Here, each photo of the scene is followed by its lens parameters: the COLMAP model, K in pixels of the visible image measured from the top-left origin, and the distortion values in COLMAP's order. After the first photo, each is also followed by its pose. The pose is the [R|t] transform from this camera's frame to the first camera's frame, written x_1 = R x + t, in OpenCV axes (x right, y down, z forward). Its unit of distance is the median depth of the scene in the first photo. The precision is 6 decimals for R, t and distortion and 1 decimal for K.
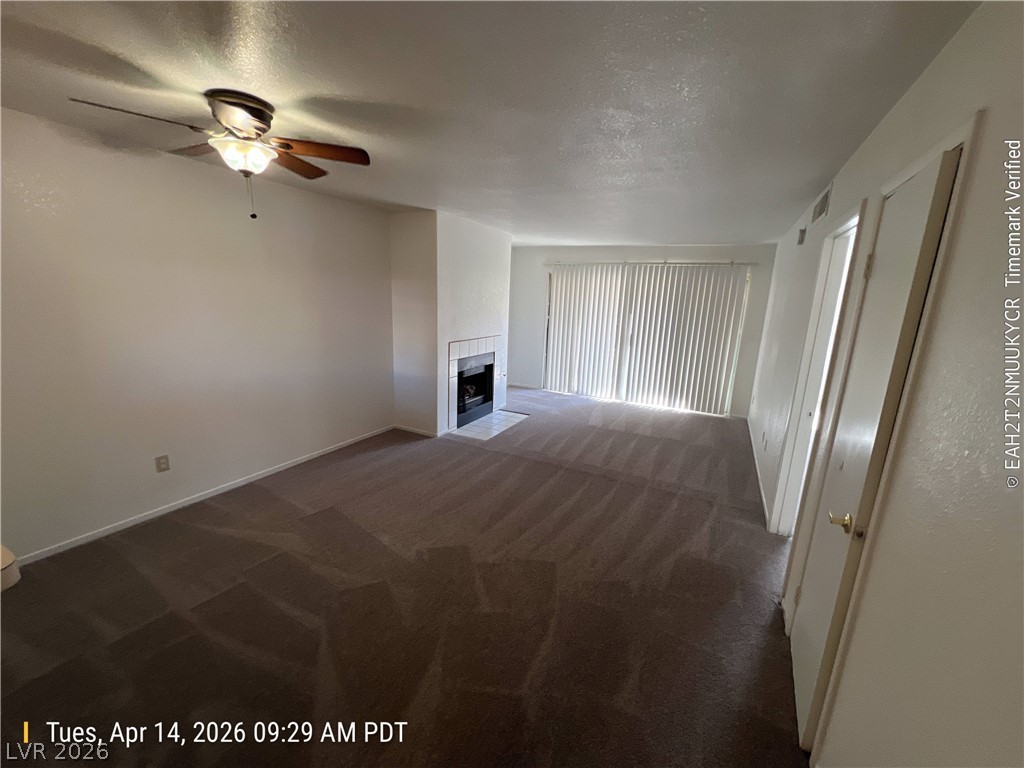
lens RADIAL K [[411.0, 0, 512.8], [0, 411.0, 386.2], [0, 0, 1]] dist [-0.000075, 0.000205]
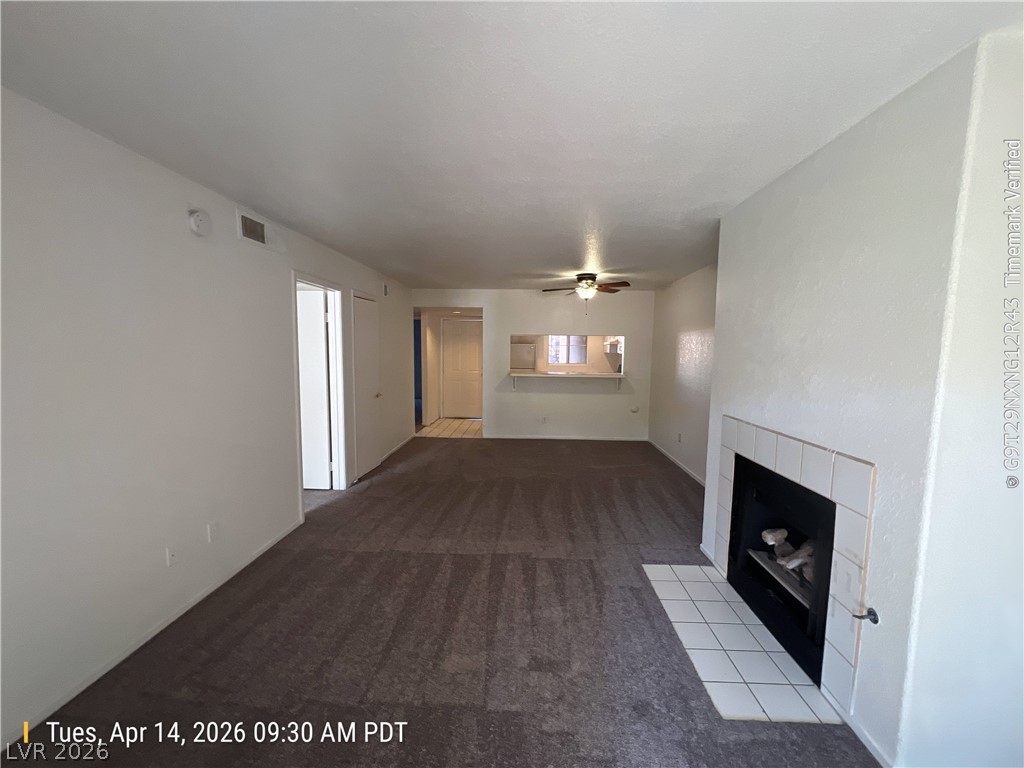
lens RADIAL K [[406.9, 0, 511.1], [0, 406.9, 384.6], [0, 0, 1]] dist [0.000554, 0.000111]
pose [[-0.909613, -0.015281, -0.415175, 0.367665], [-0.136172, 0.955086, 0.263189, -0.259302], [0.392506, 0.295936, -0.870840, 1.353195]]
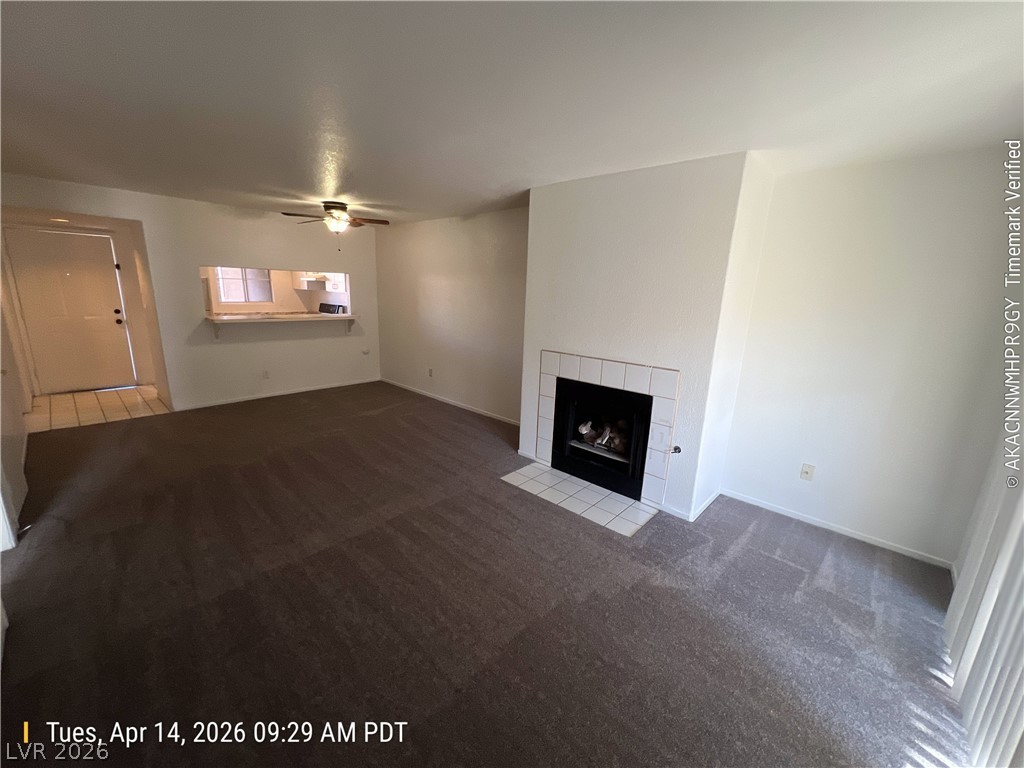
lens RADIAL K [[406.9, 0, 511.1], [0, 406.9, 384.6], [0, 0, 1]] dist [0.000554, 0.000111]
pose [[-0.275619, 0.167764, -0.946514, 0.604822], [-0.251551, 0.937753, 0.239461, -0.213383], [0.927769, 0.304097, -0.216261, 1.106827]]
